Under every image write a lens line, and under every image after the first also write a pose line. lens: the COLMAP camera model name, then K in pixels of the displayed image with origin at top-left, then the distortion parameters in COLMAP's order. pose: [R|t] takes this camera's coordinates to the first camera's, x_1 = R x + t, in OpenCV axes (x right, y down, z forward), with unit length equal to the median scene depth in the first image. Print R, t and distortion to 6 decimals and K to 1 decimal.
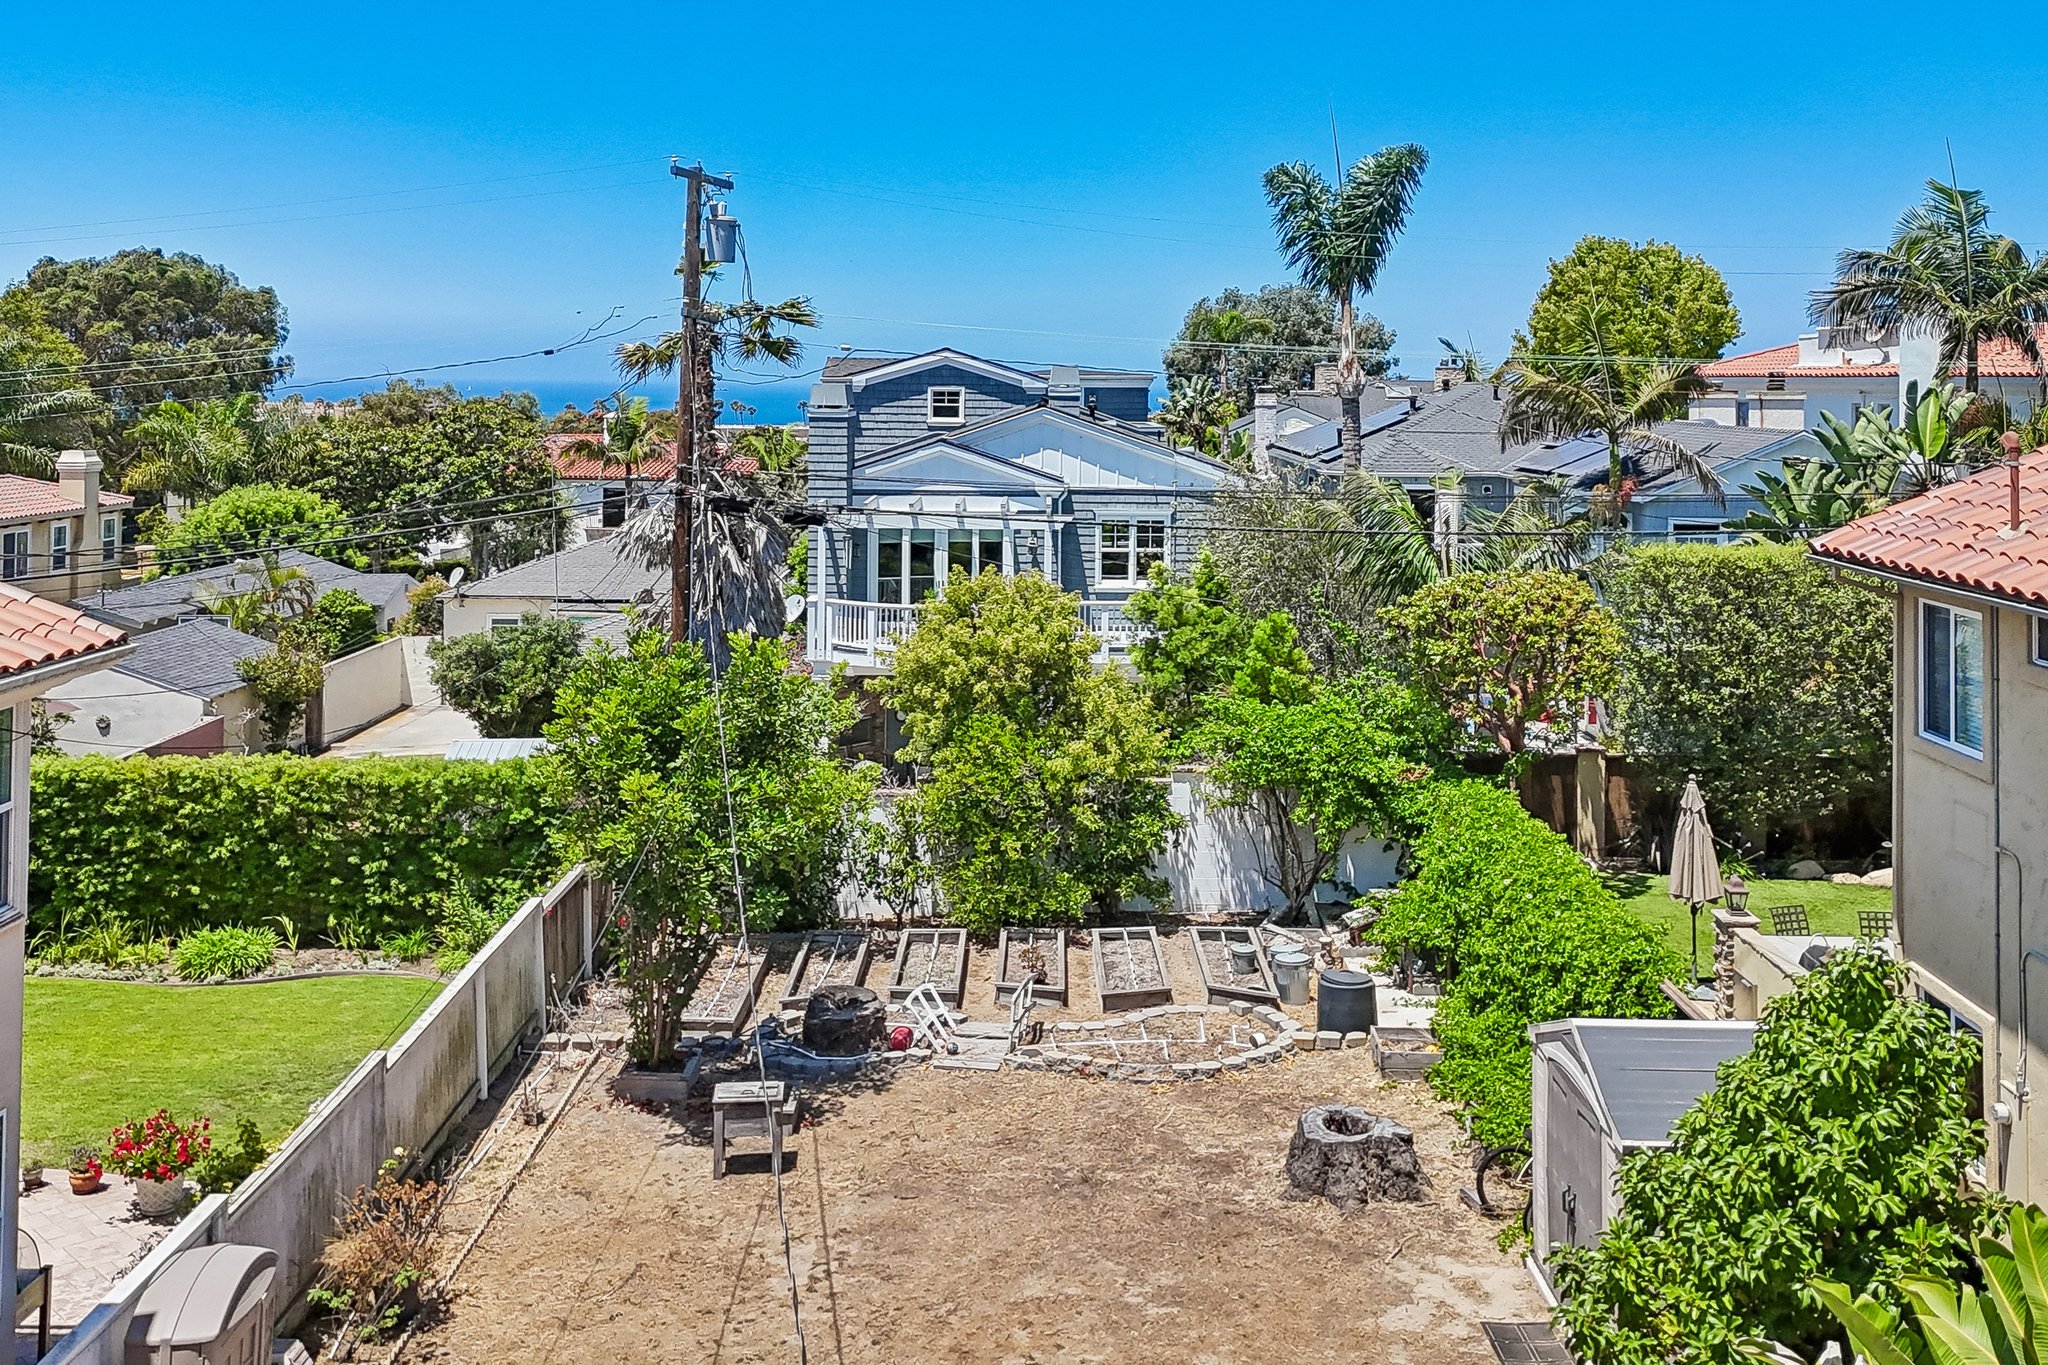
lens RADIAL K [[1401.9, 0, 1034.4], [0, 1401.9, 591.9], [0, 0, 1]] dist [0.042832, -0.050677]
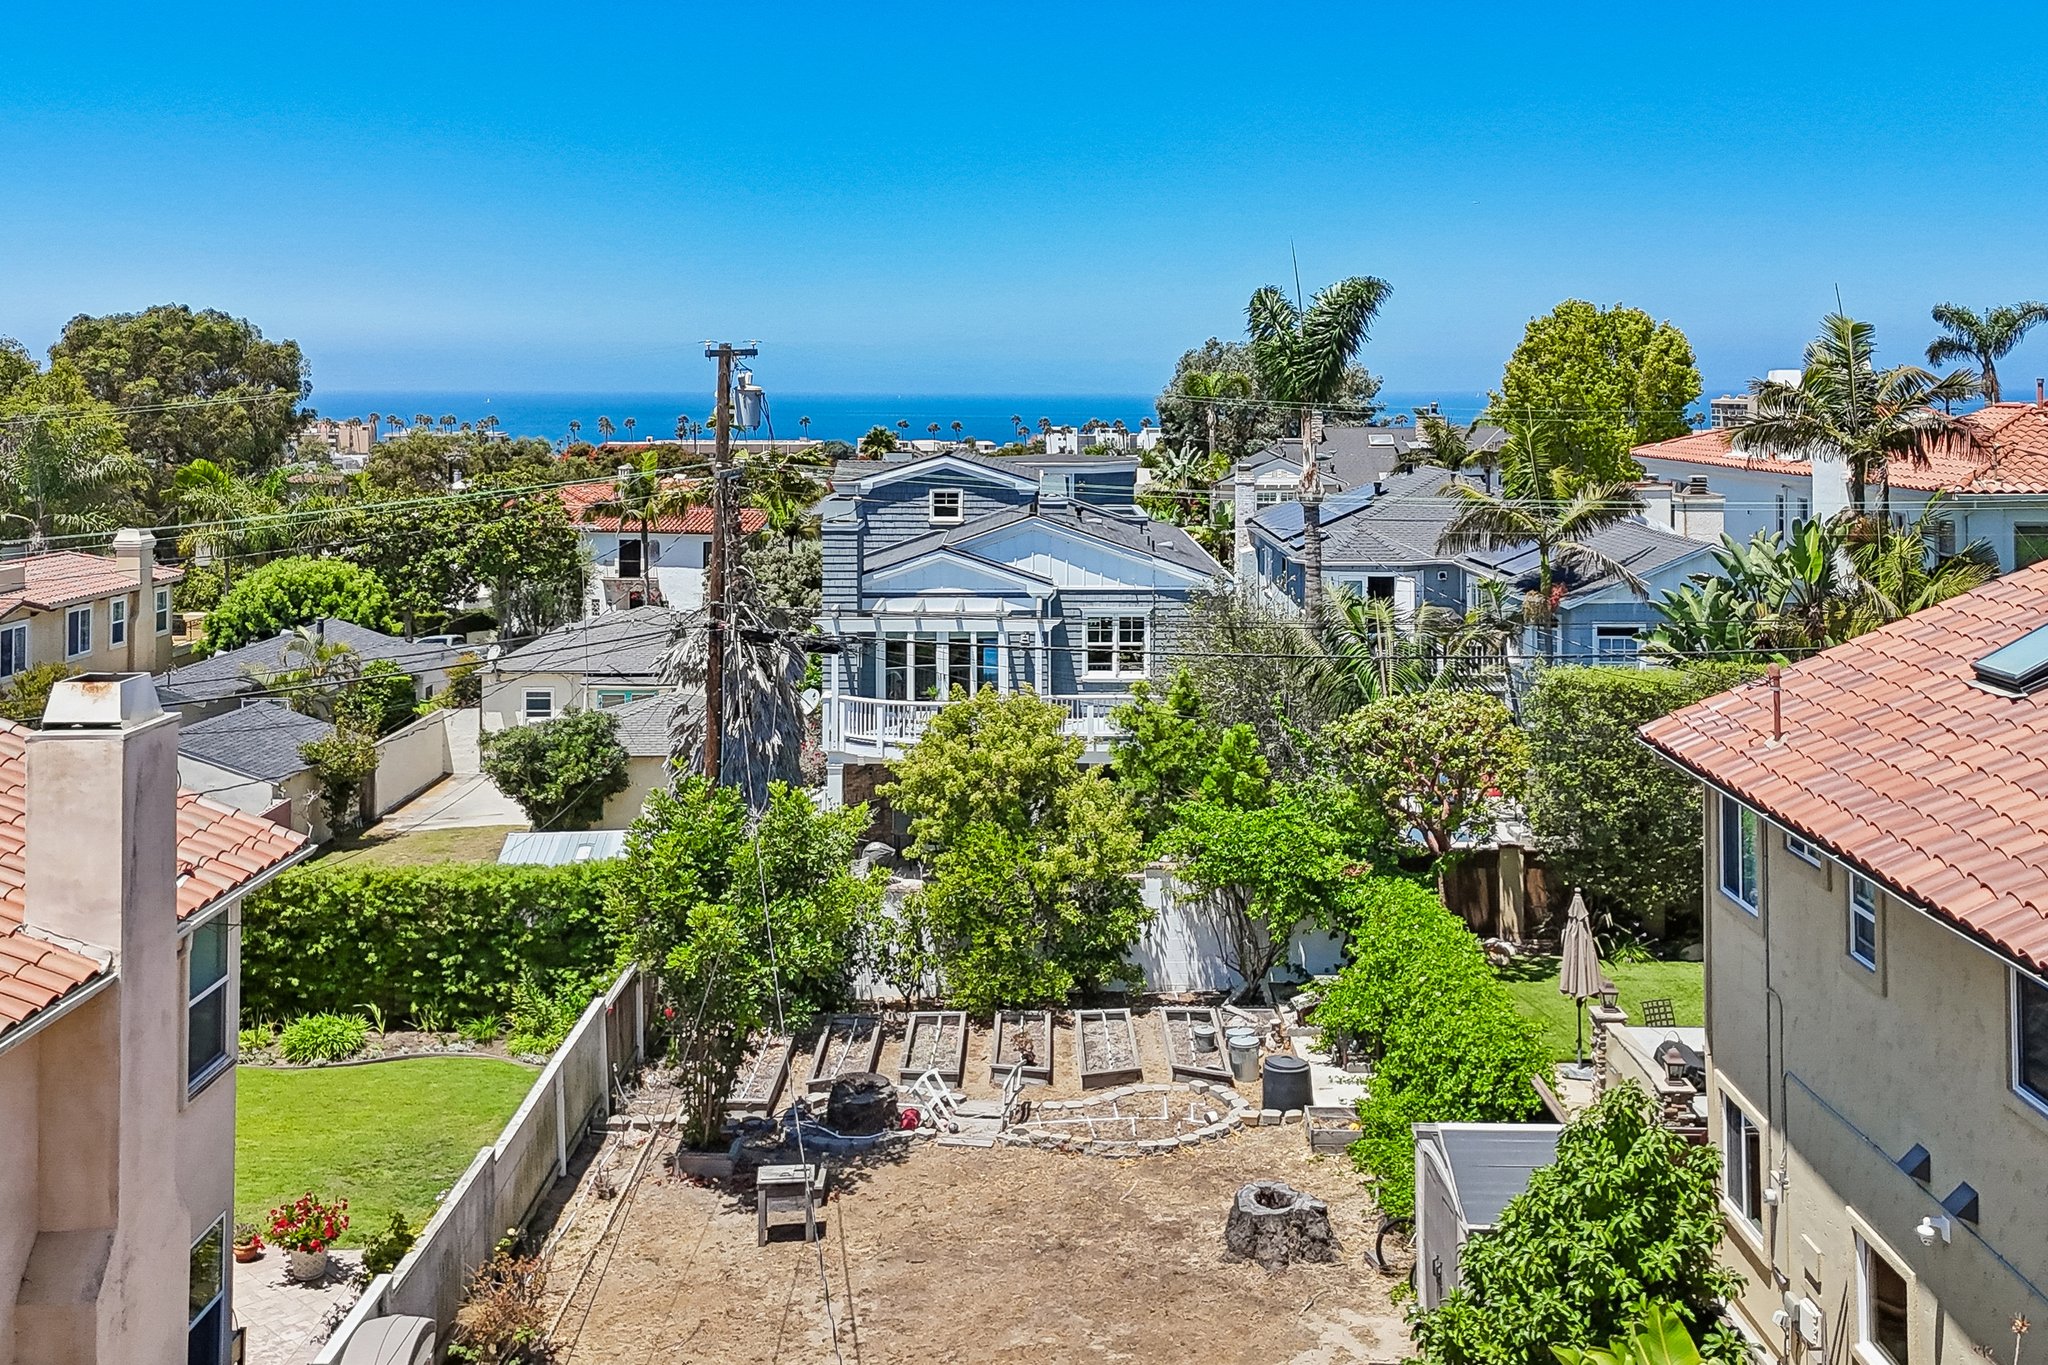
lens RADIAL K [[1410.2, 0, 1039.4], [0, 1410.2, 587.8], [0, 0, 1]] dist [0.053891, -0.076149]
pose [[0.999969, -0.007880, 0.000469, 0.013762], [0.007881, 0.999963, -0.003528, -0.101379], [-0.000442, 0.003532, 0.999994, -0.160043]]
